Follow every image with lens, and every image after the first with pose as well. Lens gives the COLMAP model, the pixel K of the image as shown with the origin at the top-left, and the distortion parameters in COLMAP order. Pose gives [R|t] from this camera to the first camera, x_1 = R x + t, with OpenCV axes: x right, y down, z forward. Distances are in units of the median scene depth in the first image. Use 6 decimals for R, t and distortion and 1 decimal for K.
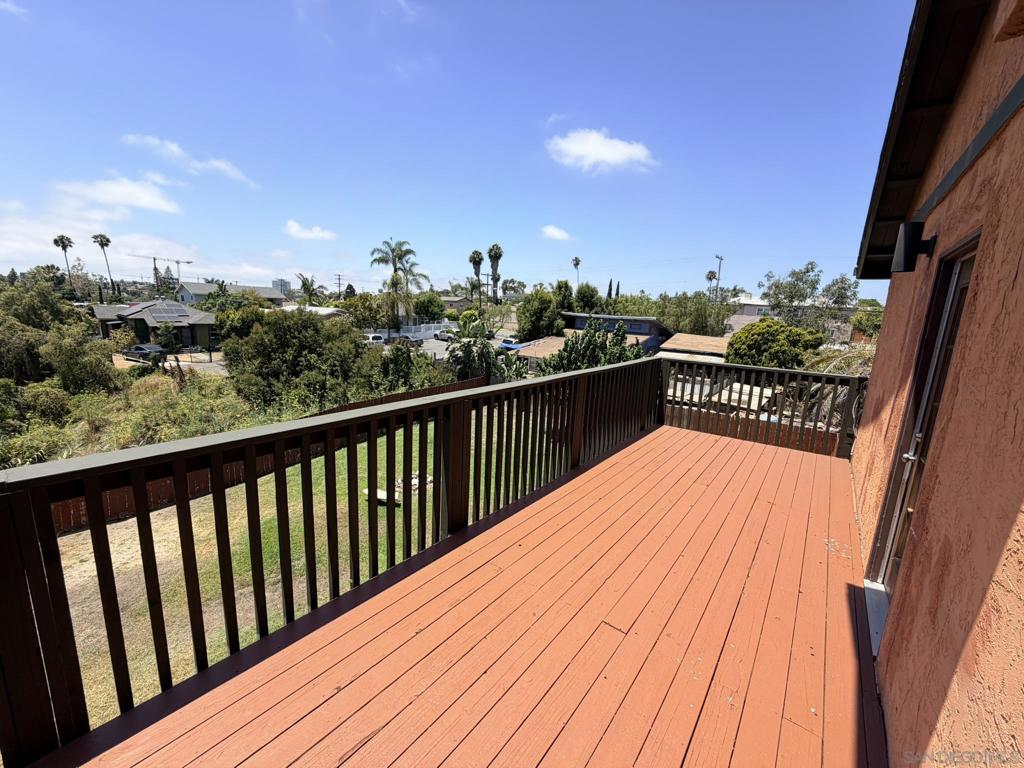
lens RADIAL K [[408.6, 0, 512.0], [0, 408.6, 384.0], [0, 0, 1]] dist [-0.000774, -0.000206]
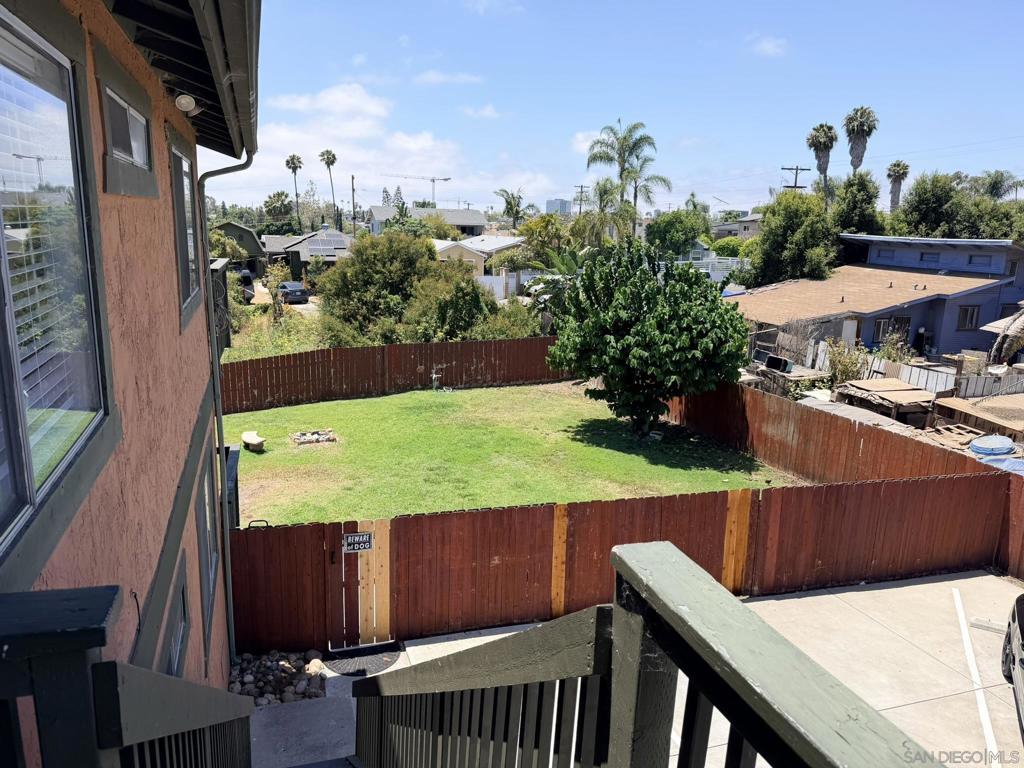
lens RADIAL K [[723.9, 0, 512.0], [0, 723.9, 384.0], [0, 0, 1]] dist [0.025509, -0.001553]
pose [[0.838615, 0.092245, -0.536858, 0.250408], [-0.085600, 0.995629, 0.037359, 0.013533], [0.537957, 0.014625, 0.842845, -0.001847]]
